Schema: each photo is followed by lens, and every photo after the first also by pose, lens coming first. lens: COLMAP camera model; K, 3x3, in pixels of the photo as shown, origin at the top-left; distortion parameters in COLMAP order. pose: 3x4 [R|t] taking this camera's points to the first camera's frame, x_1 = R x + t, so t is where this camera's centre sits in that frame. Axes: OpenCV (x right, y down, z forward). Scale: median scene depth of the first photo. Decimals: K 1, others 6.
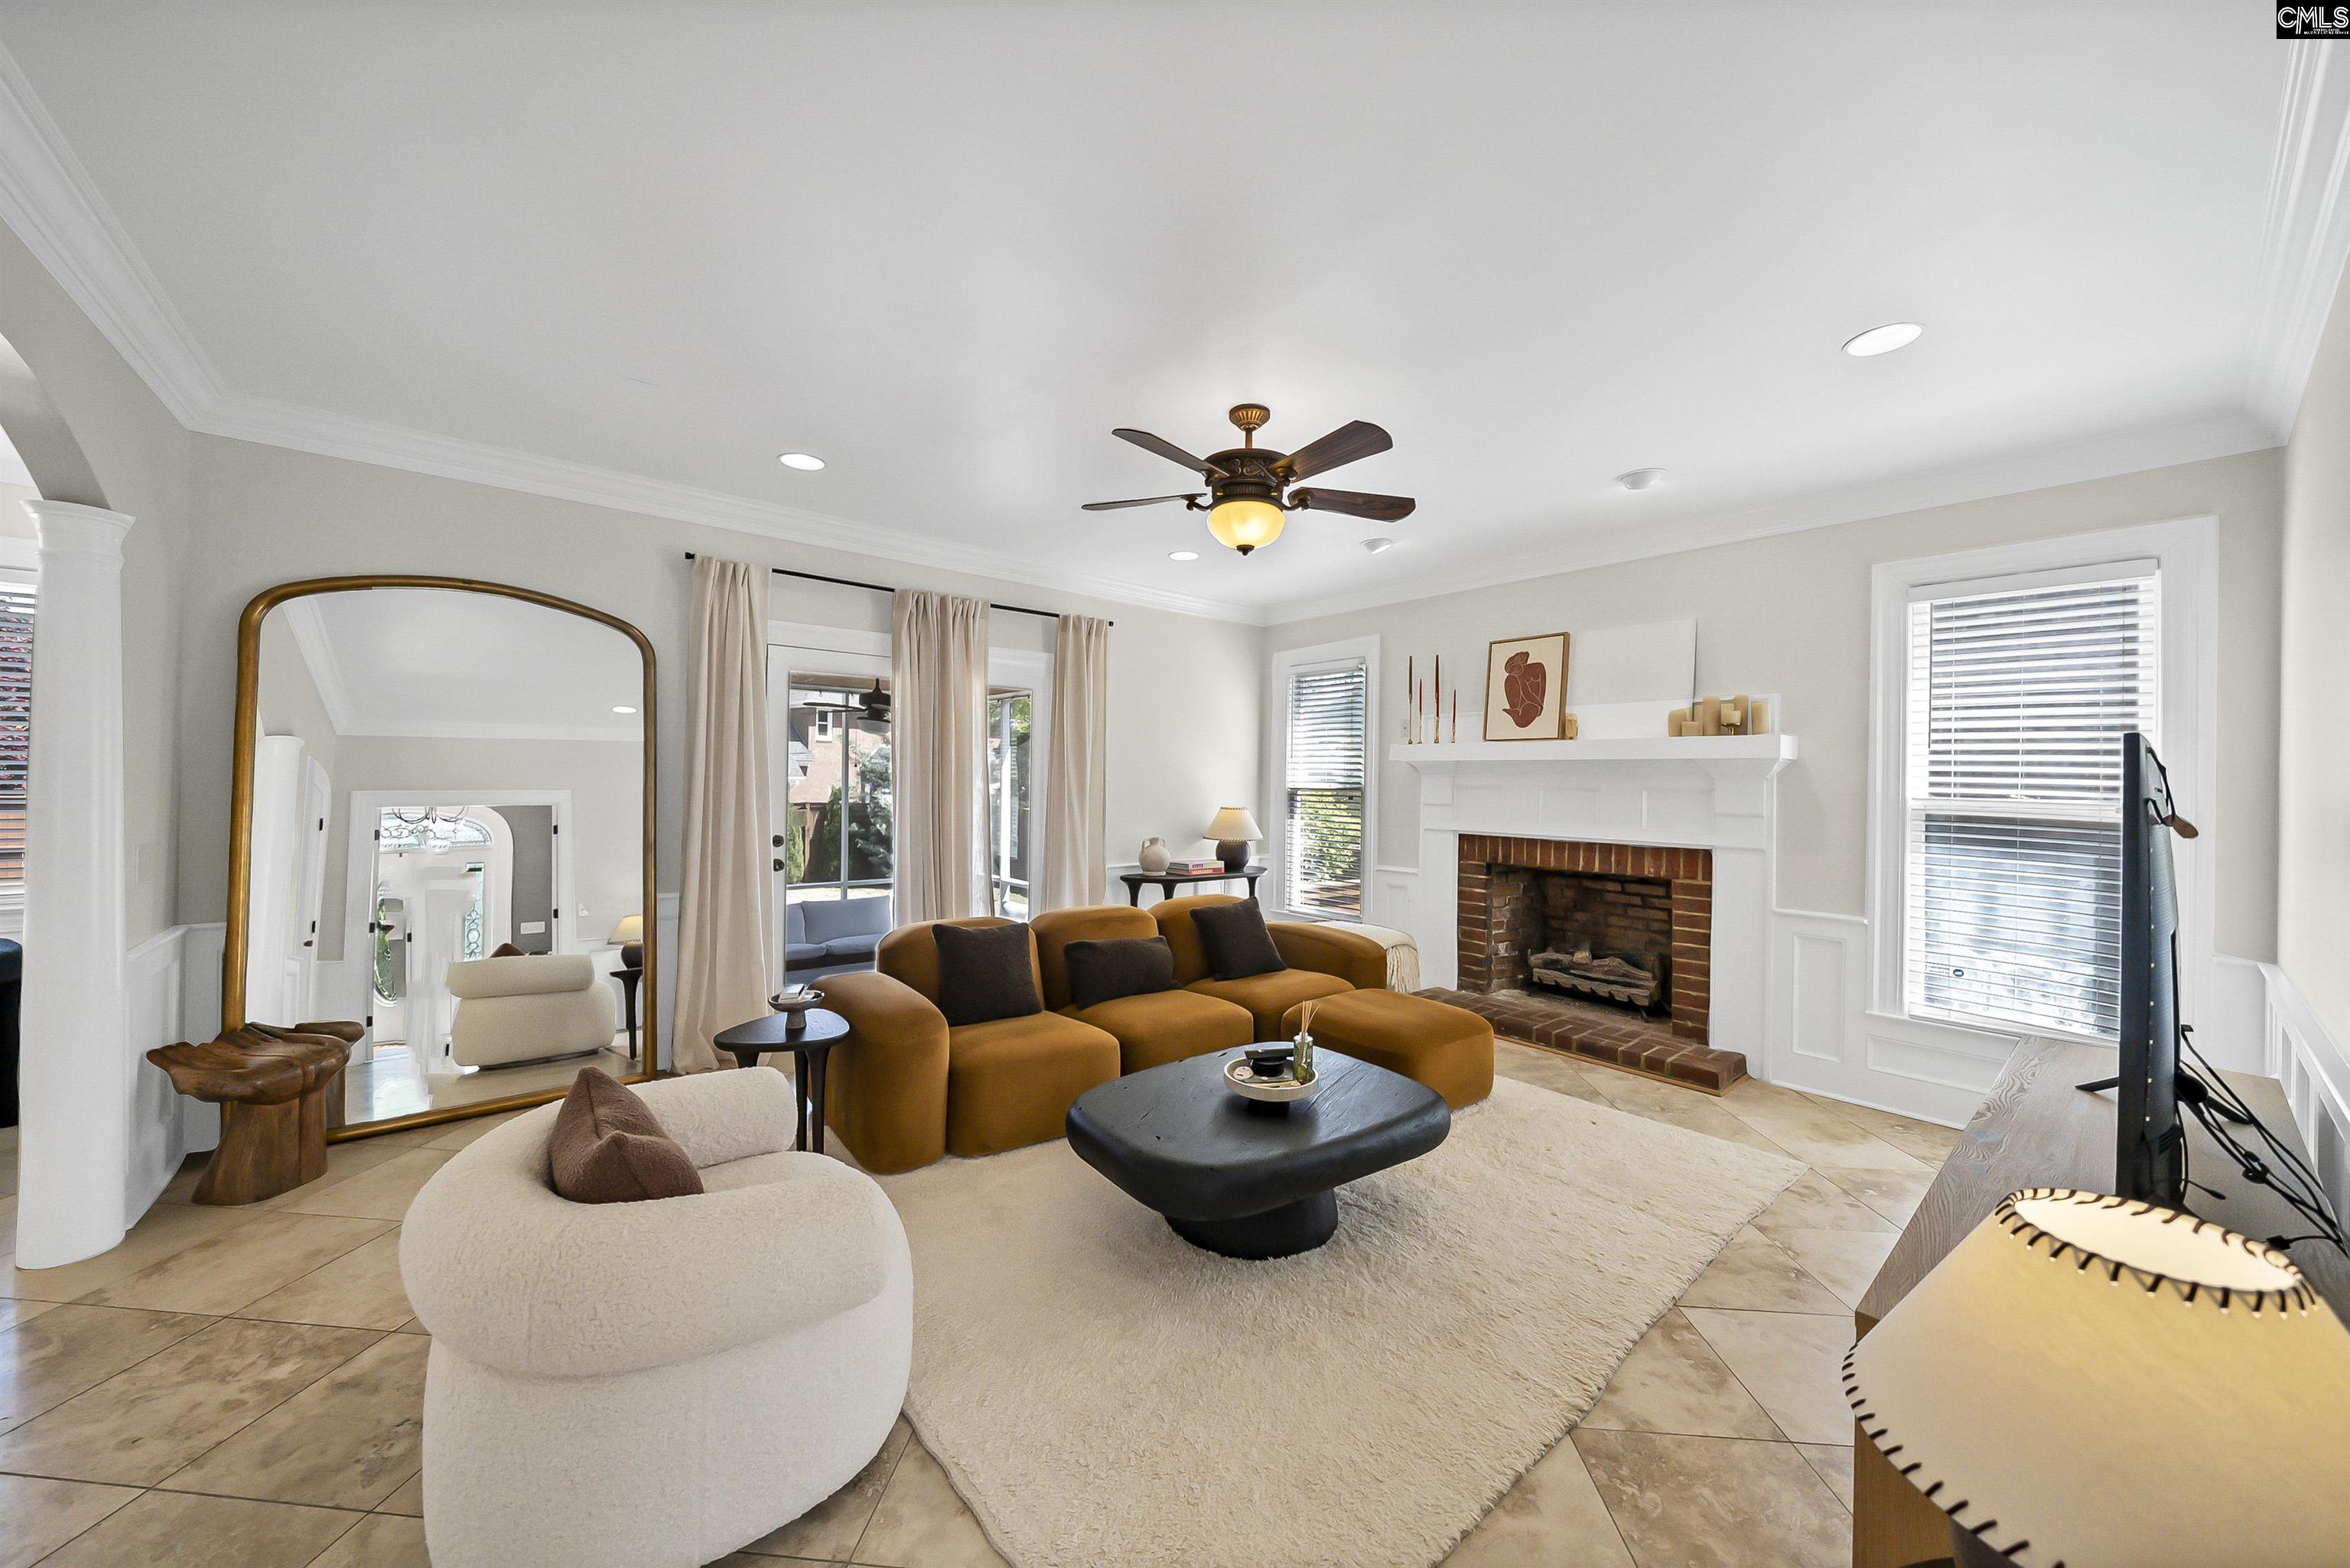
lens RADIAL K [[821.4, 0, 1144.7], [0, 821.4, 791.4], [0, 0, 1]] dist [0.001310, -0.000014]
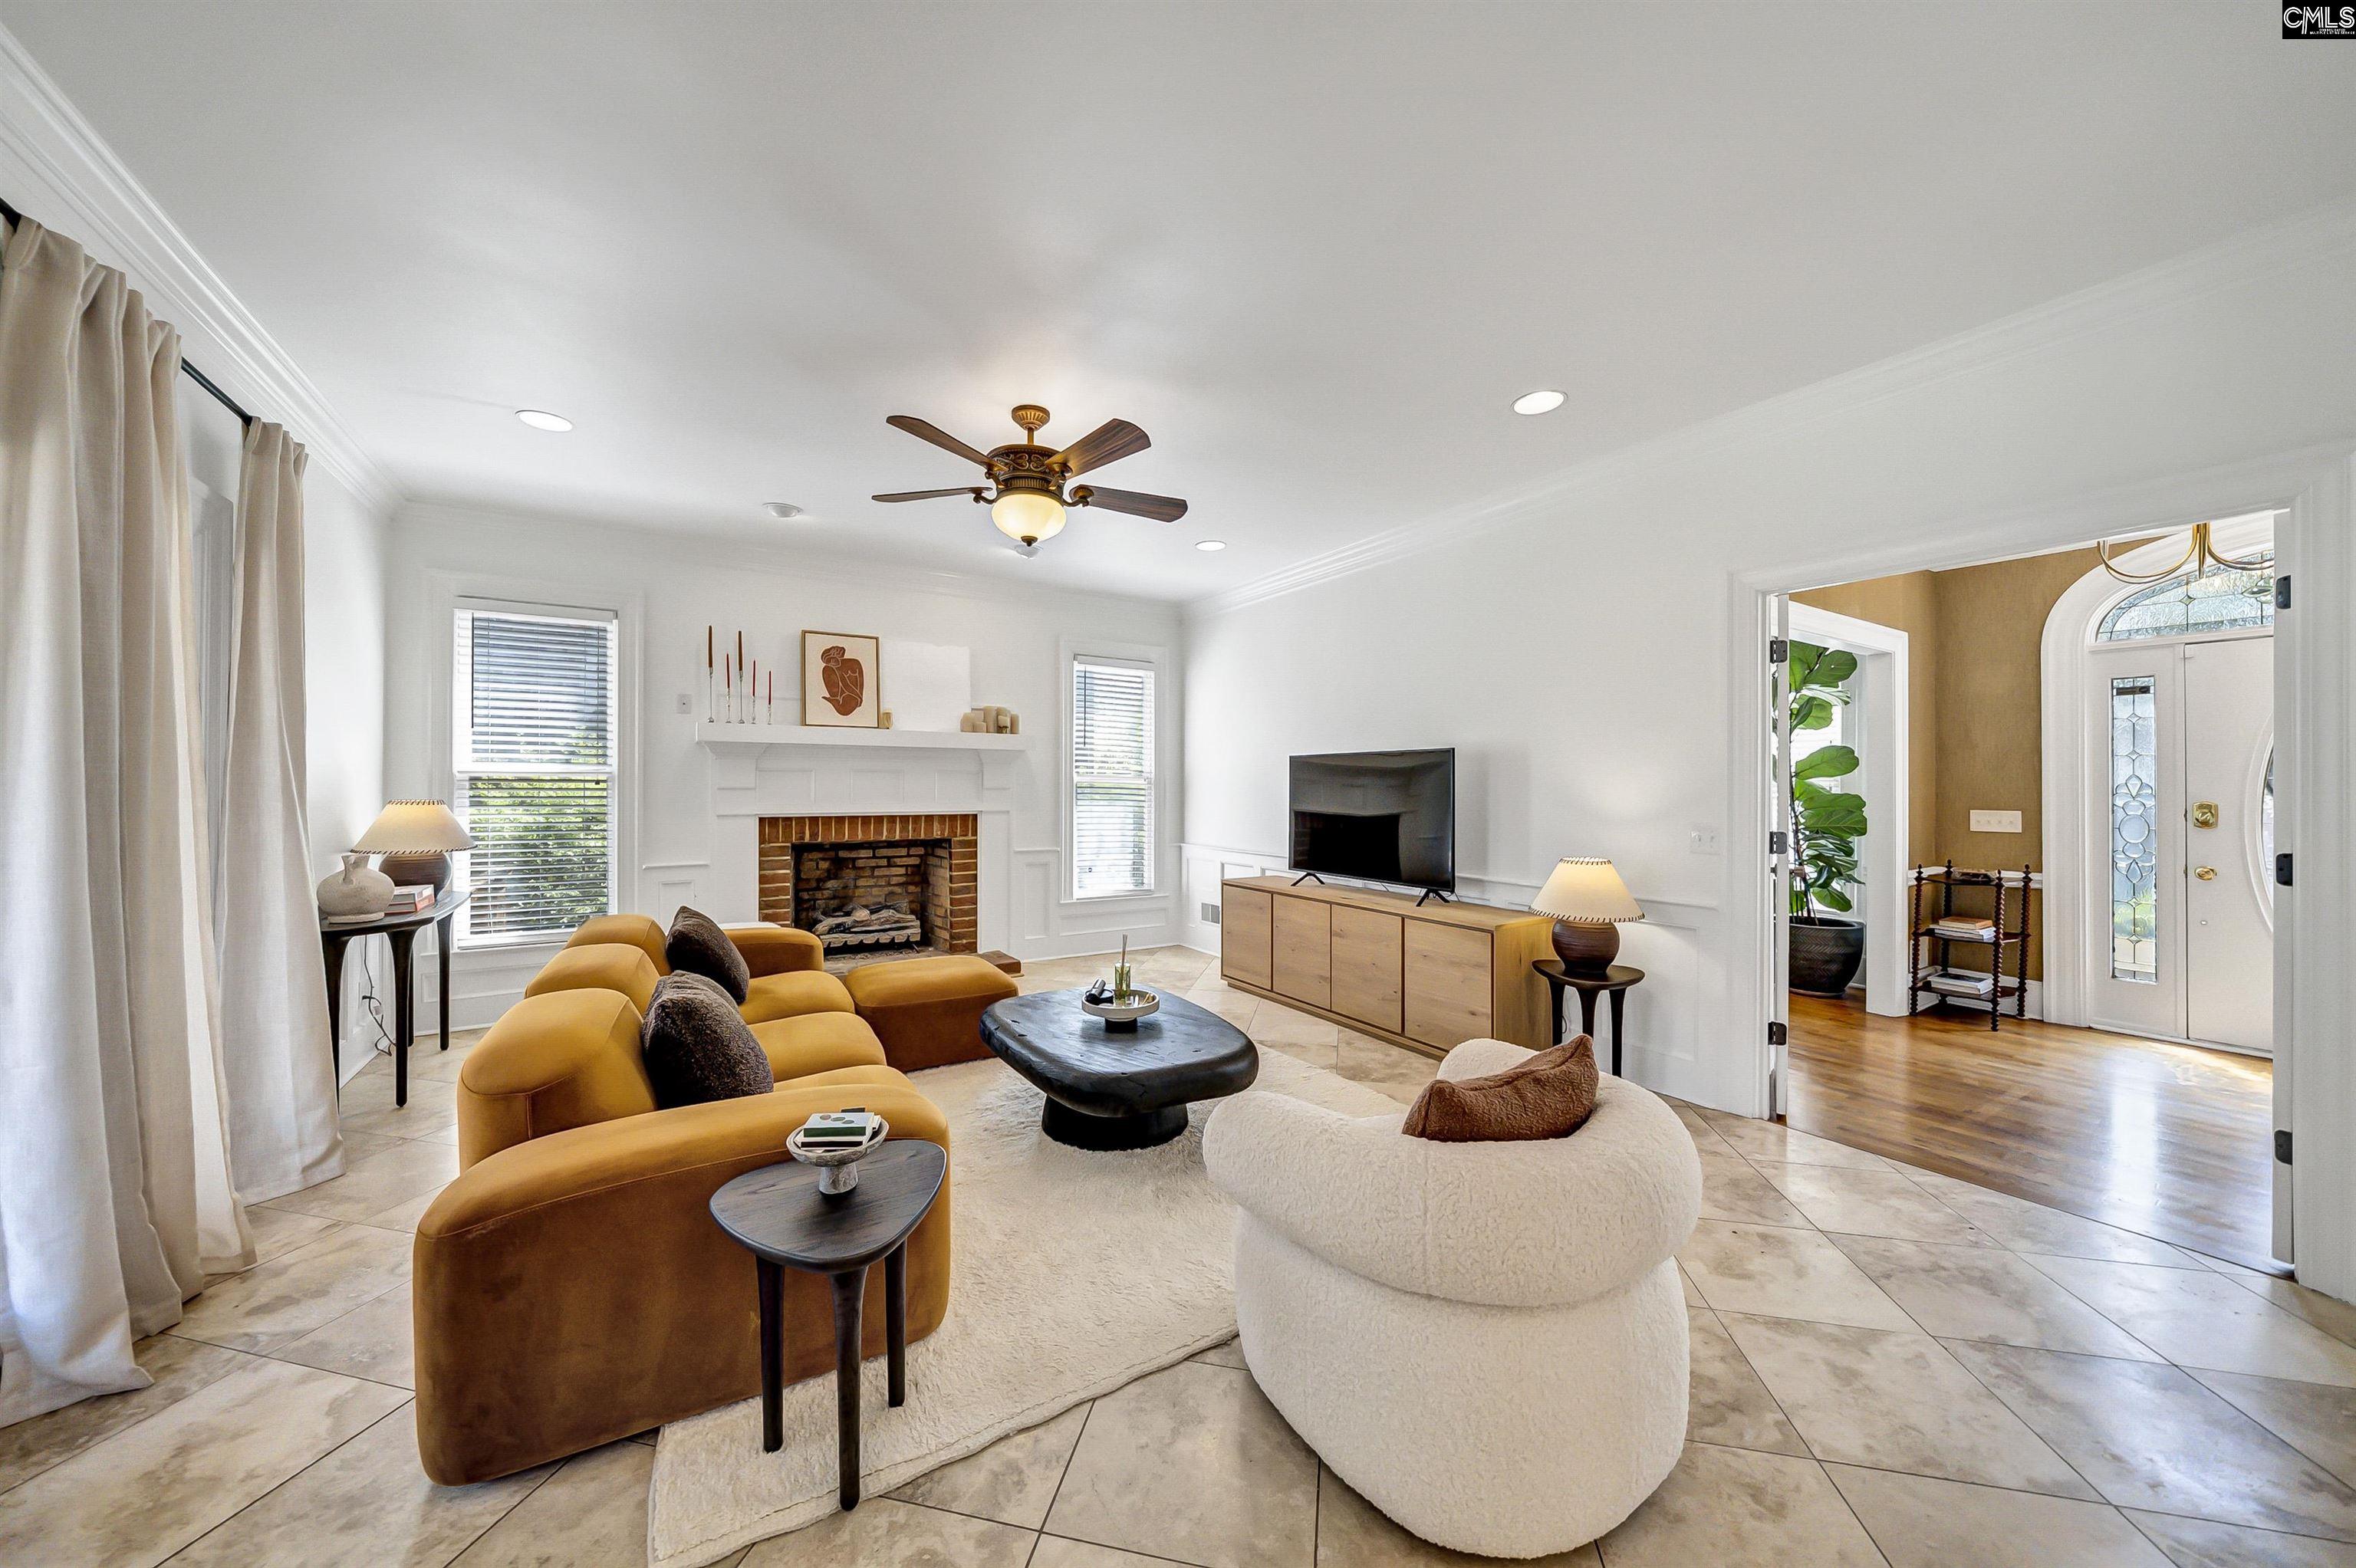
lens RADIAL K [[810.9, 0, 1168.9], [0, 810.9, 783.9], [0, 0, 1]] dist [-0.002911, -0.000090]
pose [[0.129214, -0.012571, 0.991537, -0.575479], [0.010177, 0.999884, 0.011351, 0.006502], [-0.991564, 0.008624, 0.129327, 0.437783]]
